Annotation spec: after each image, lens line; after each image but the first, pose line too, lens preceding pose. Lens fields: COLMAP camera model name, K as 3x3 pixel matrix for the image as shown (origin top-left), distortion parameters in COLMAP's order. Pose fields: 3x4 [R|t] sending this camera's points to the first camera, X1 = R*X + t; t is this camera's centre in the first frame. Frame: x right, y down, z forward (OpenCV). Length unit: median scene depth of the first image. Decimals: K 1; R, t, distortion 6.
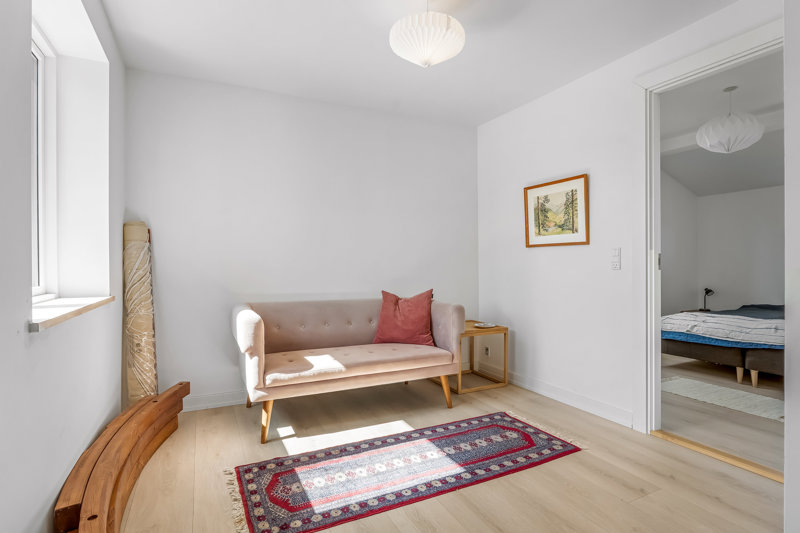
lens RADIAL K [[412.7, 0, 400.0], [0, 412.7, 266.5], [0, 0, 1]] dist [0.001150, -0.000329]
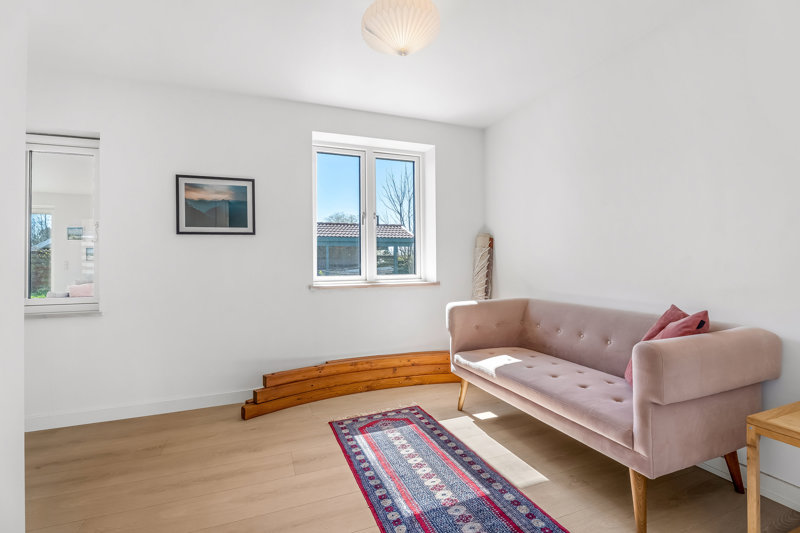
lens RADIAL K [[373.5, 0, 400.0], [0, 373.5, 266.5], [0, 0, 1]] dist [-0.000511, -0.000048]
pose [[-0.101450, 0.003236, -0.994835, 0.777041], [0.000970, 0.999995, 0.003154, 0.000933], [0.994840, -0.000645, -0.101453, 0.934380]]
